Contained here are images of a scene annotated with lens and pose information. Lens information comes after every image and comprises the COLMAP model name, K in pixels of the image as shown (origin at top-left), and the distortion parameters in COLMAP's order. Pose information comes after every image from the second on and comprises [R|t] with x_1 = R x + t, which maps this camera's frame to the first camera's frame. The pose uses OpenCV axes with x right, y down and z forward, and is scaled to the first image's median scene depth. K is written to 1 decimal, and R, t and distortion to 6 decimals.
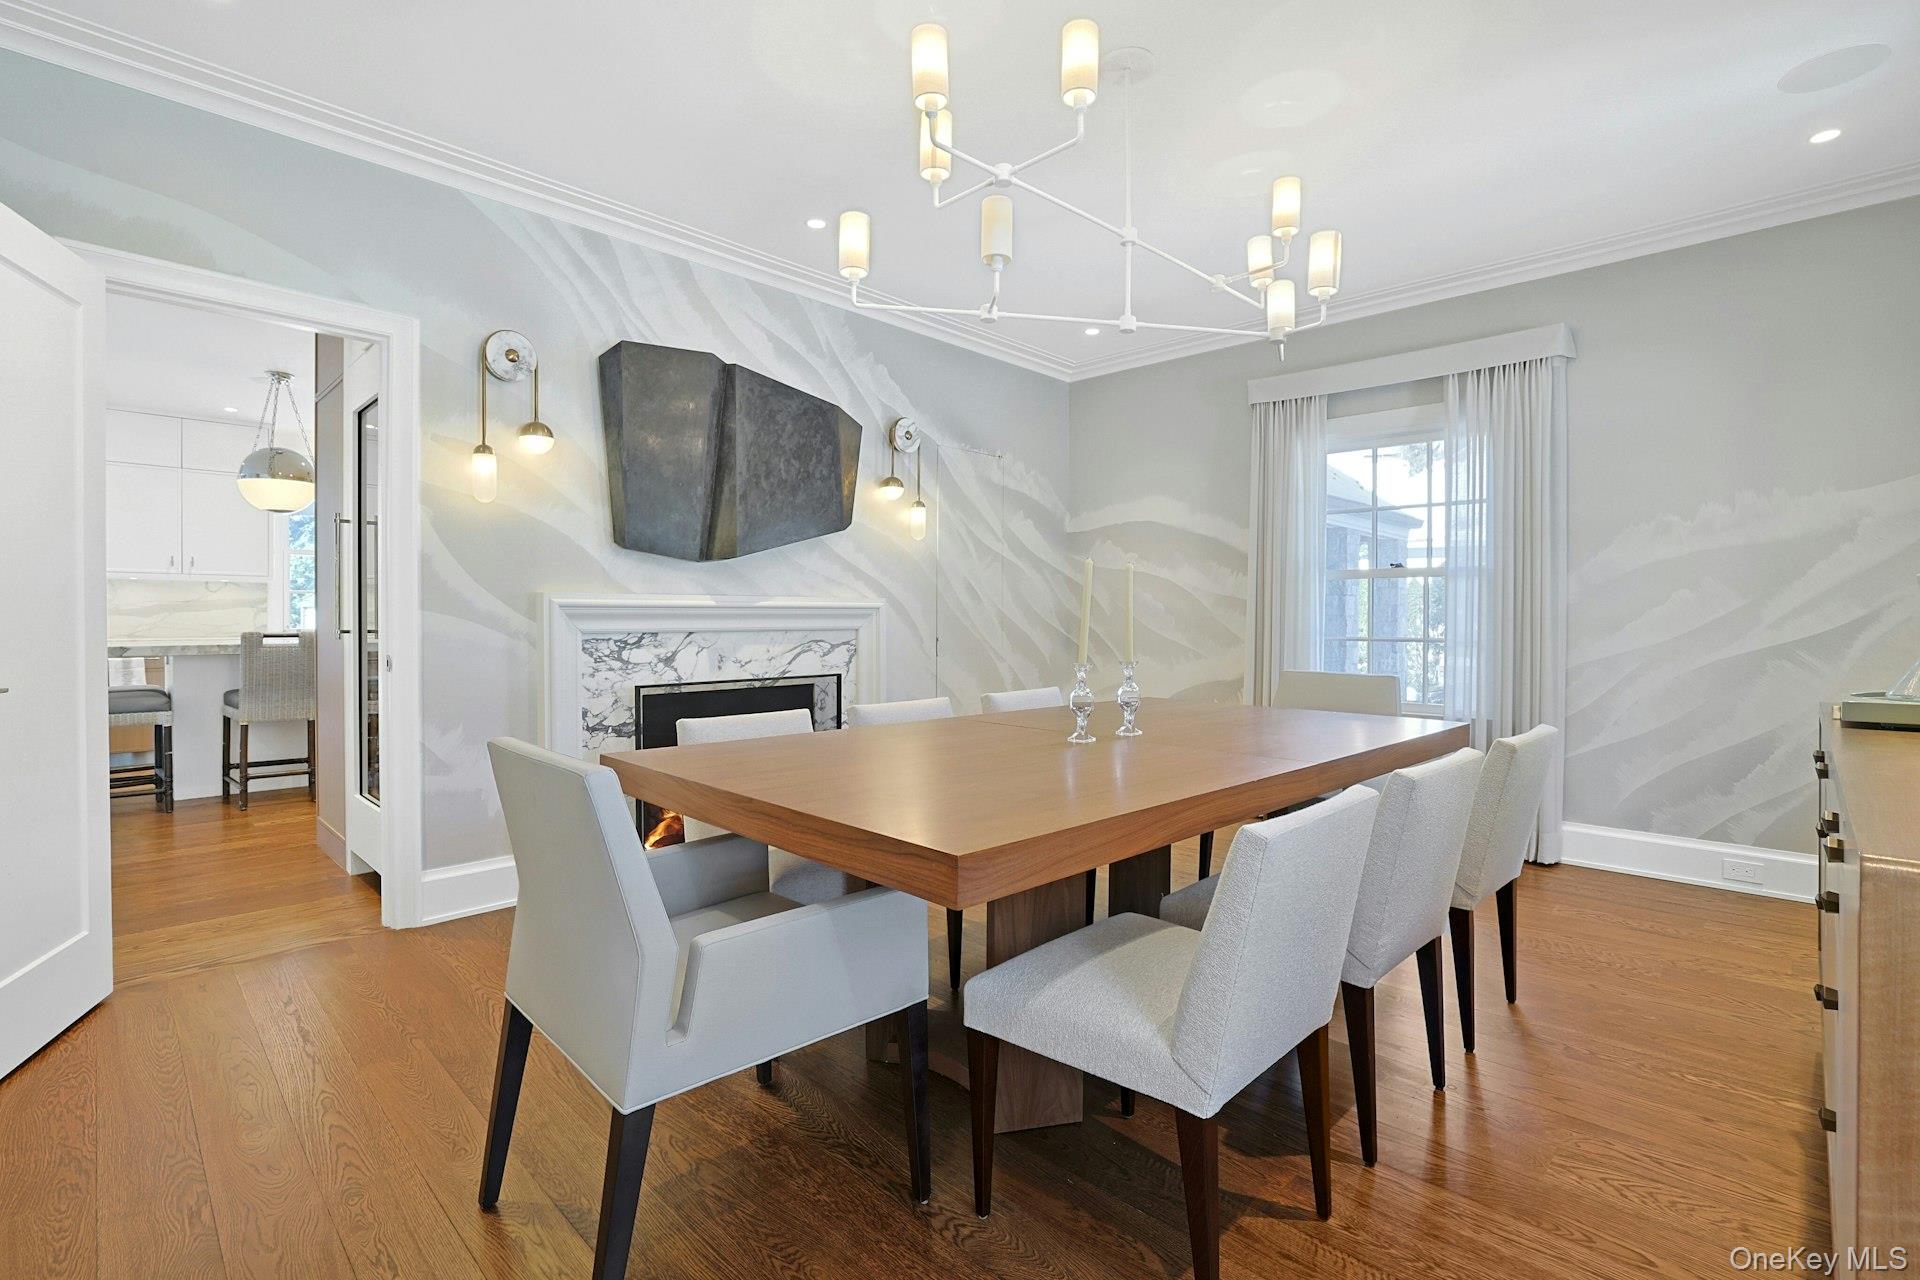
lens RADIAL K [[875.2, 0, 959.5], [0, 875.2, 631.2], [0, 0, 1]] dist [-0.014727, 0.001317]
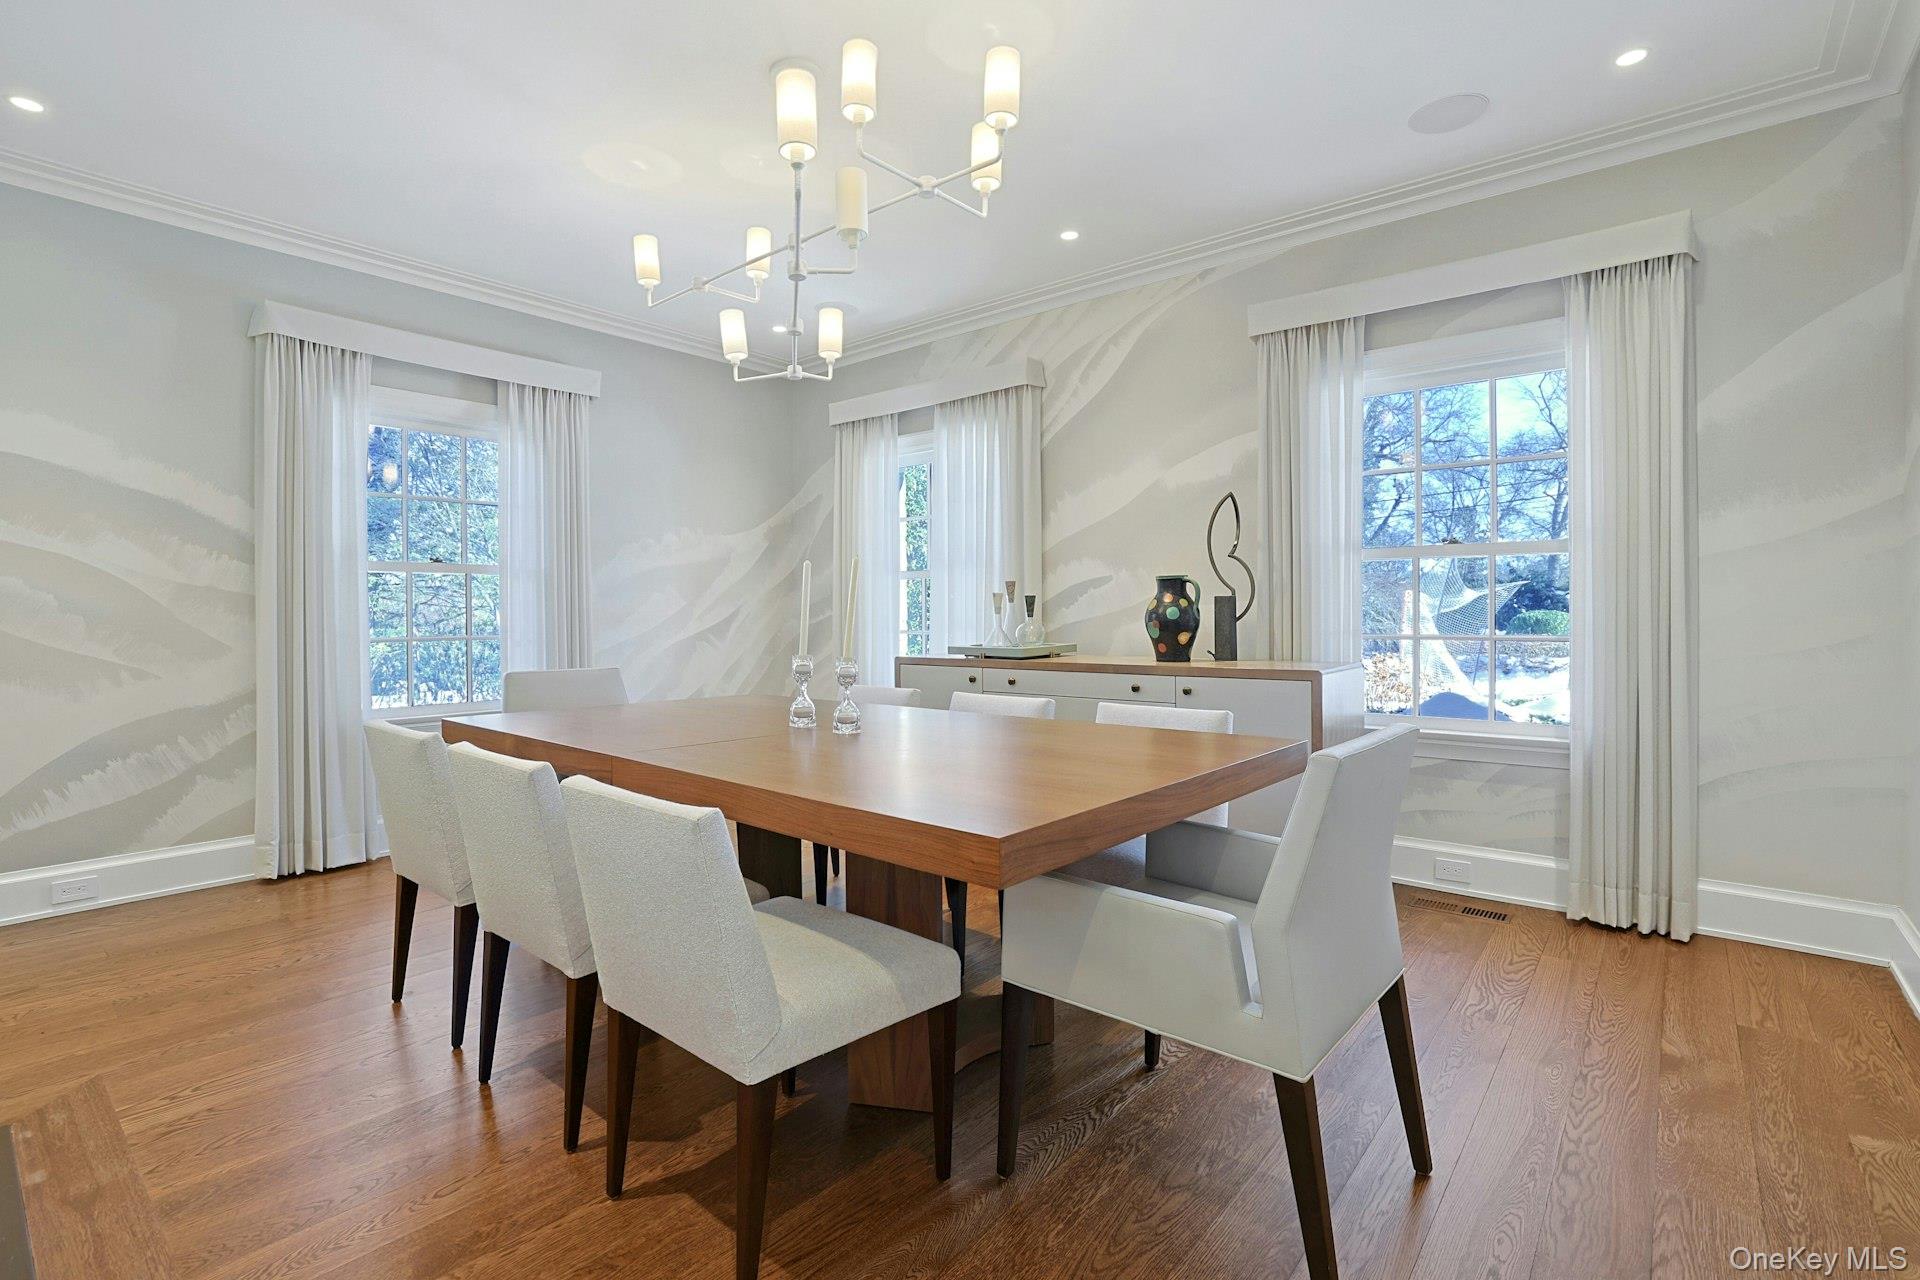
lens RADIAL K [[875.2, 0, 954.6], [0, 875.2, 620.8], [0, 0, 1]] dist [-0.014727, 0.001317]
pose [[-0.065157, -0.007777, 0.997845, -0.580293], [0.024552, 0.999654, 0.009394, -0.005725], [-0.997573, 0.025111, -0.064943, 0.610007]]
